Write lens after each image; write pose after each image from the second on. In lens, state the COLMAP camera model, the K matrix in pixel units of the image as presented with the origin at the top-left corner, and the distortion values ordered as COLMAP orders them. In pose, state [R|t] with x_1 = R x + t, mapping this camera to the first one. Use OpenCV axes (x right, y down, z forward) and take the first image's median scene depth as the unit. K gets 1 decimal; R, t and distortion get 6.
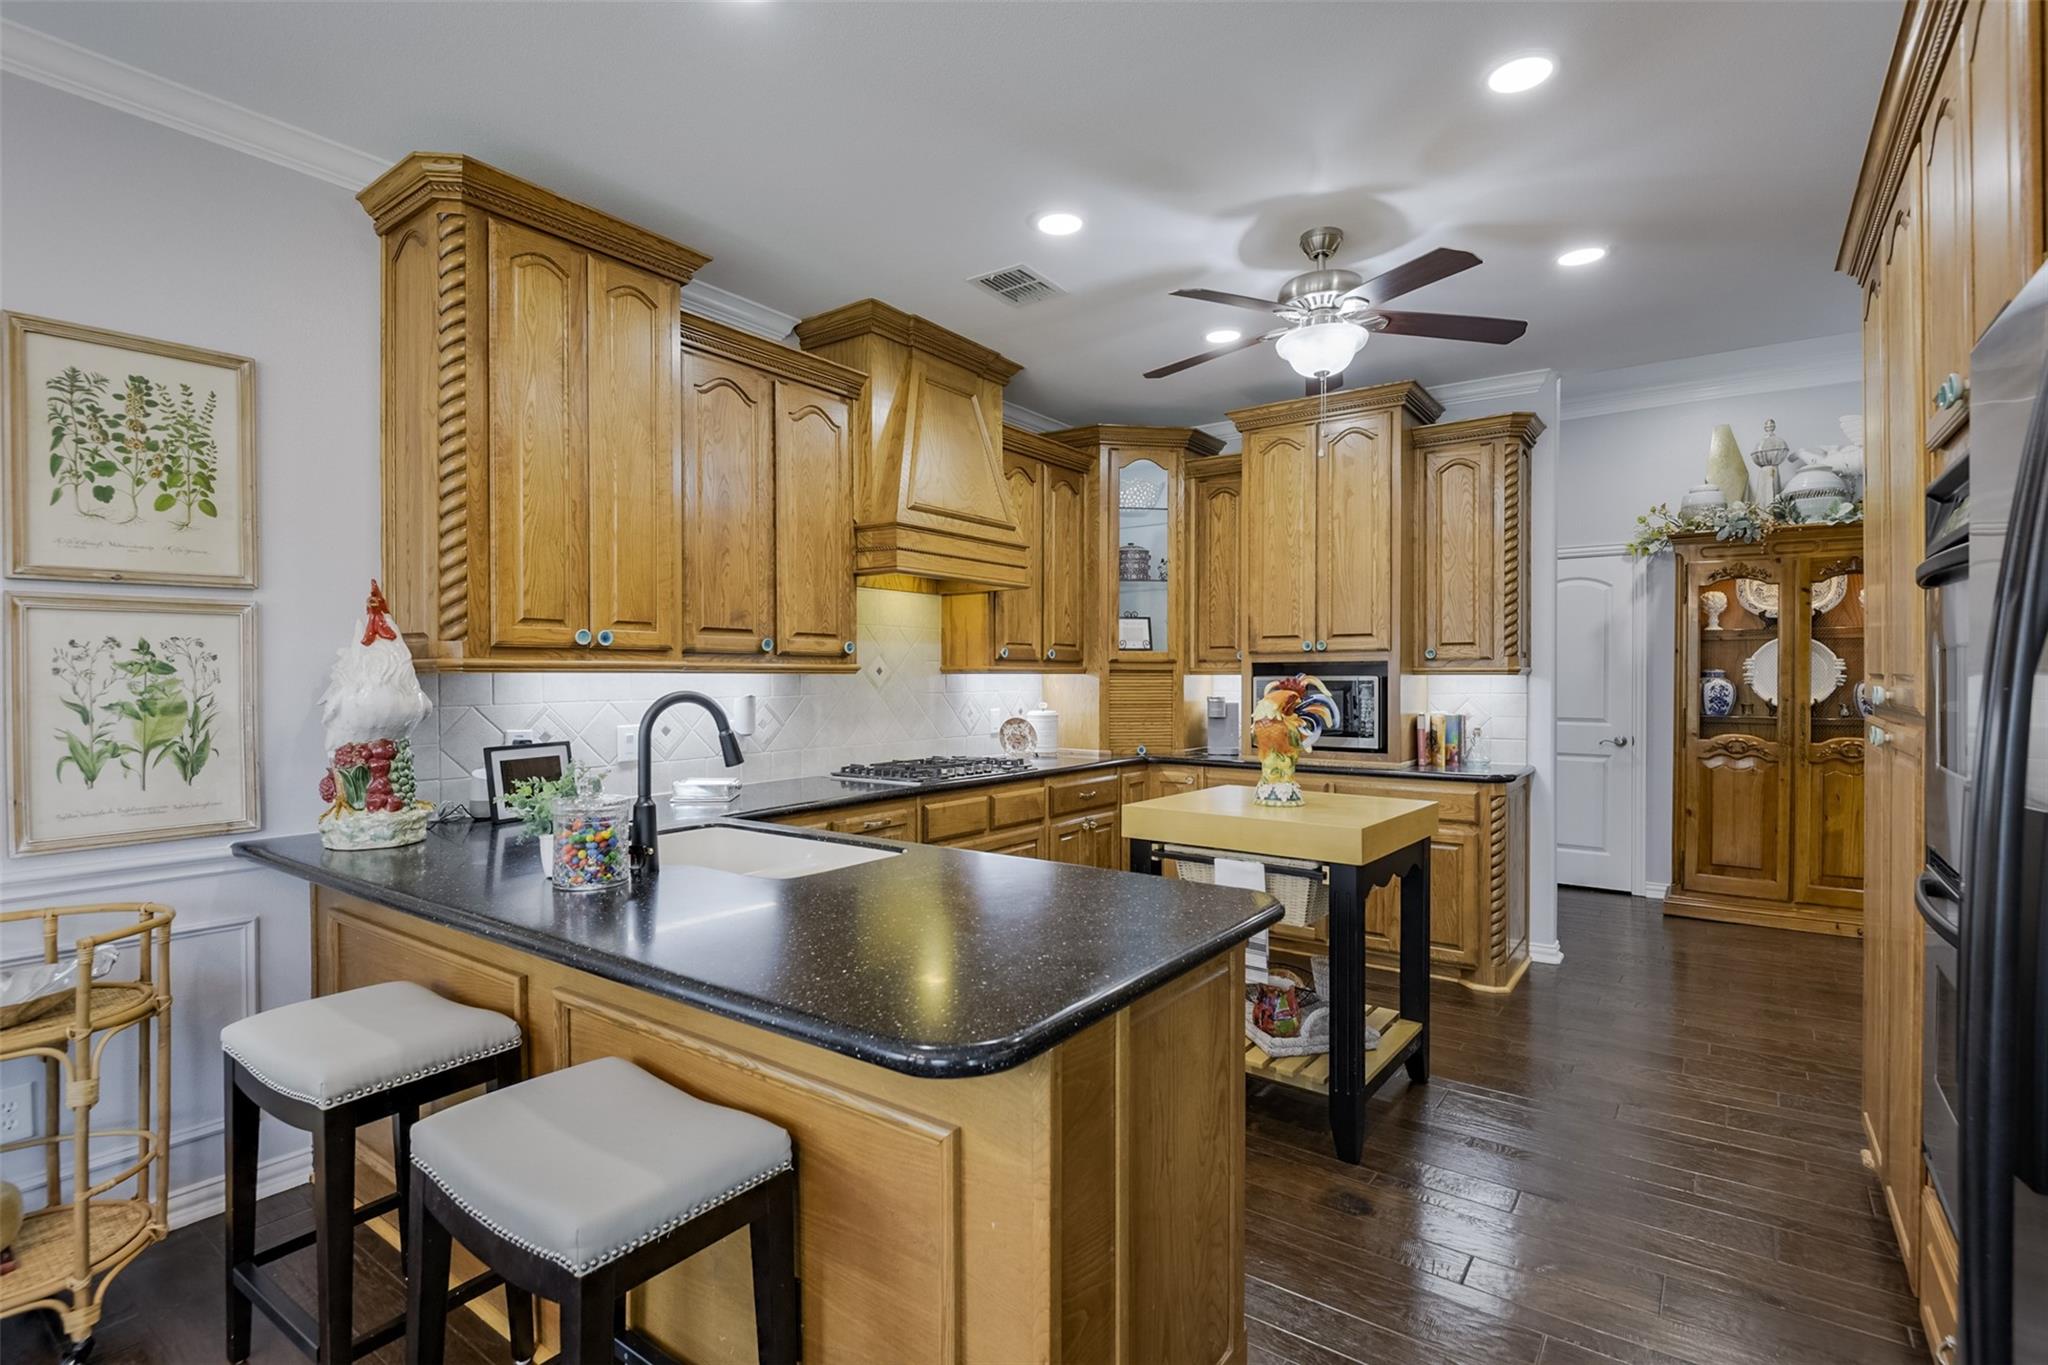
lens RADIAL K [[987.6, 0, 1021.1], [0, 987.6, 675.9], [0, 0, 1]] dist [-0.002273, -0.000968]
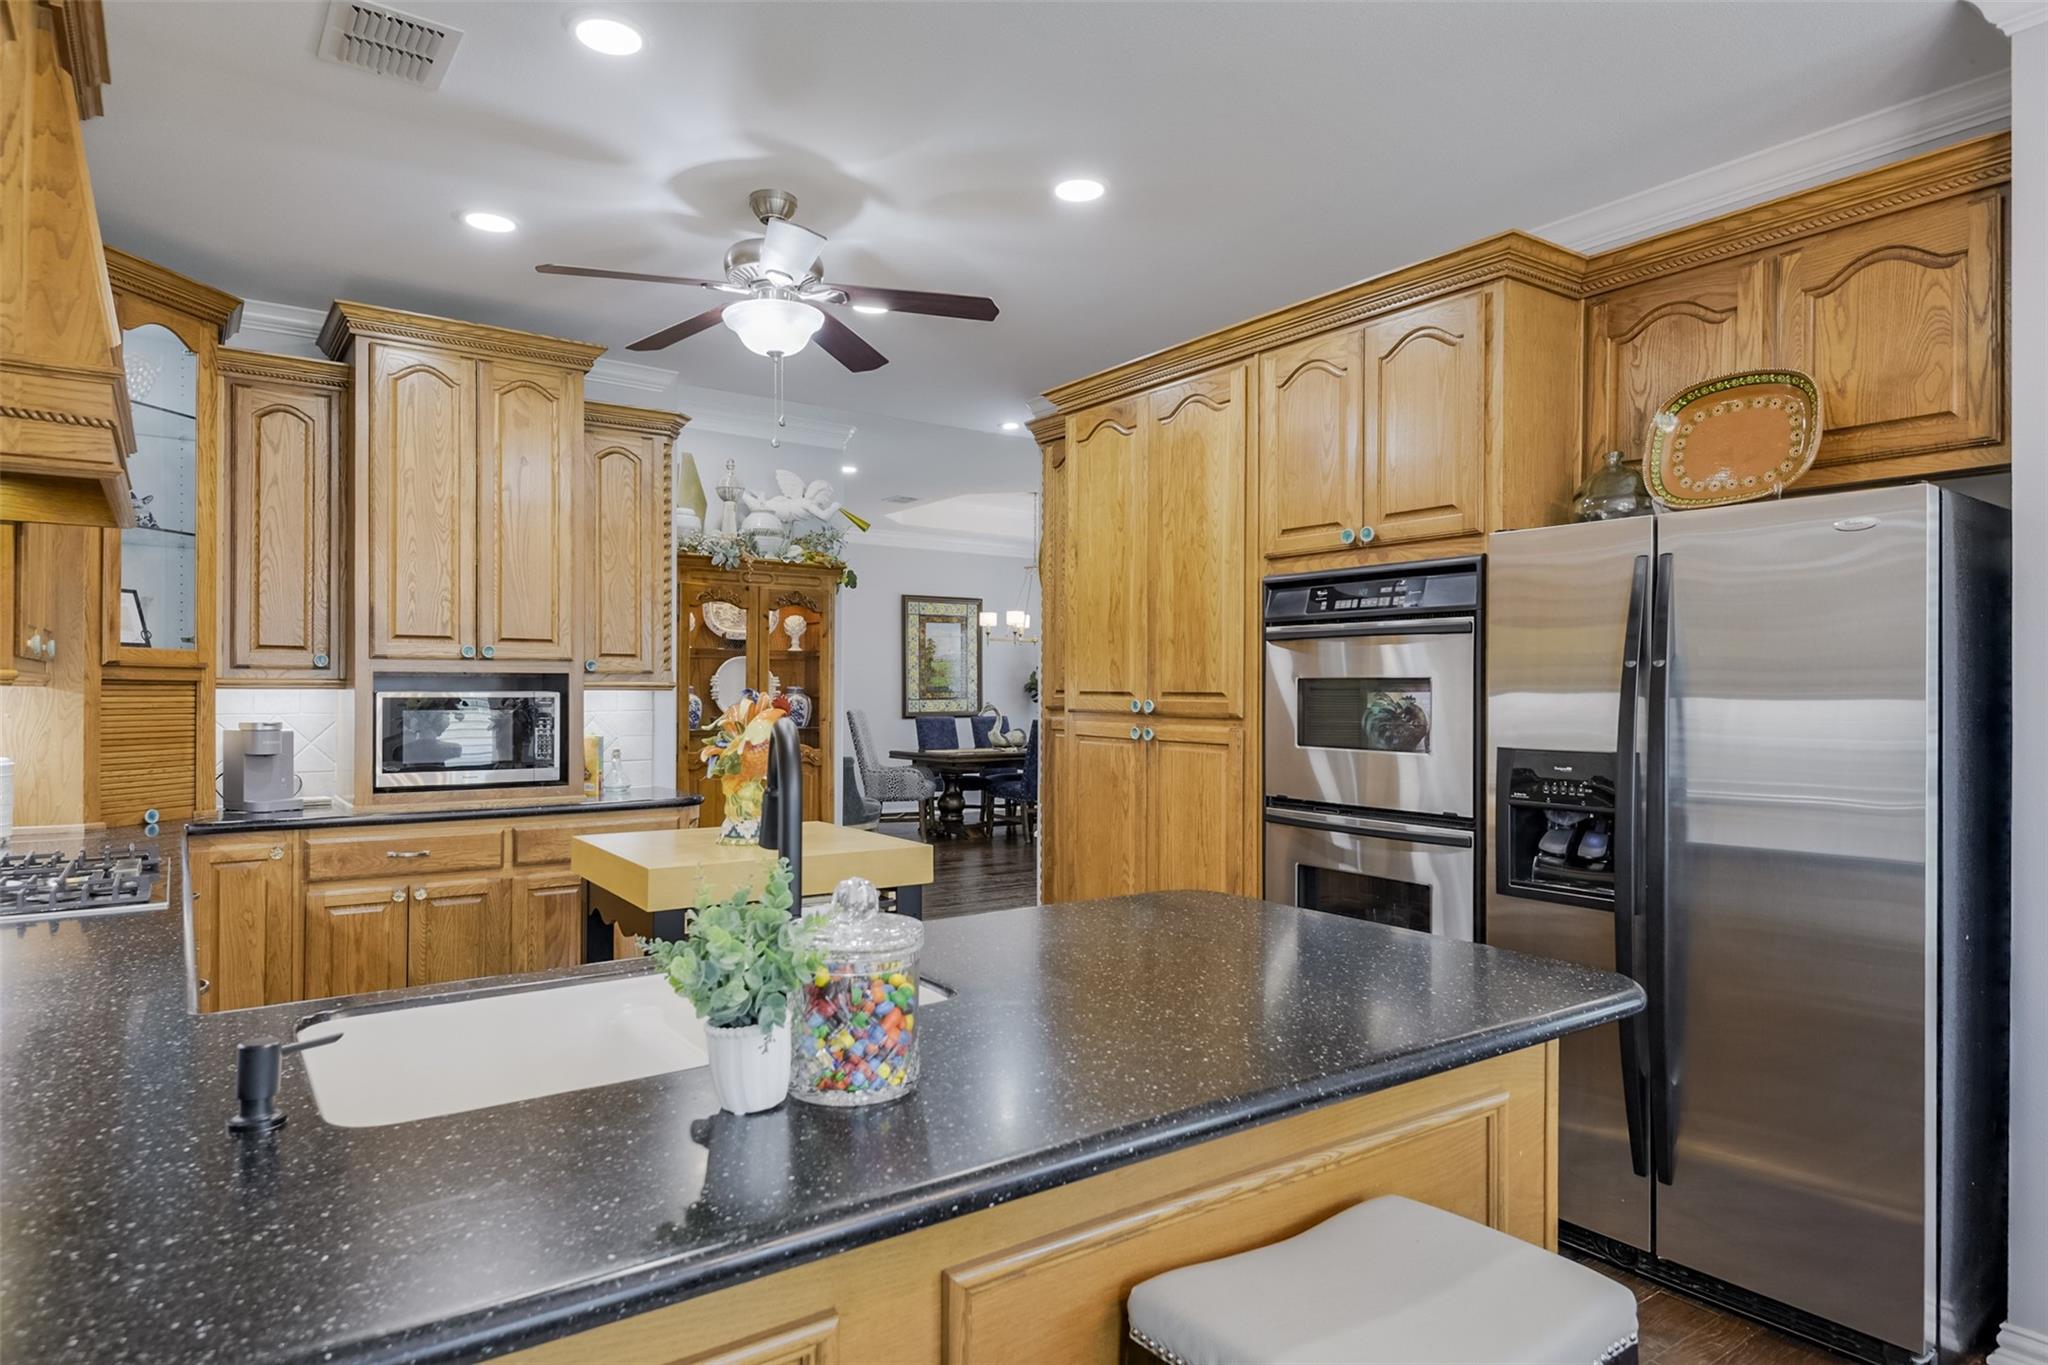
lens RADIAL K [[1182.2, 0, 1024.0], [0, 1182.2, 682.5], [0, 0, 1]] dist [0.028357, 0.000032]
pose [[0.309253, 0.008953, 0.950938, -0.455445], [-0.003161, 0.999960, -0.008387, -0.000429], [-0.950975, -0.000412, 0.309269, 0.320765]]
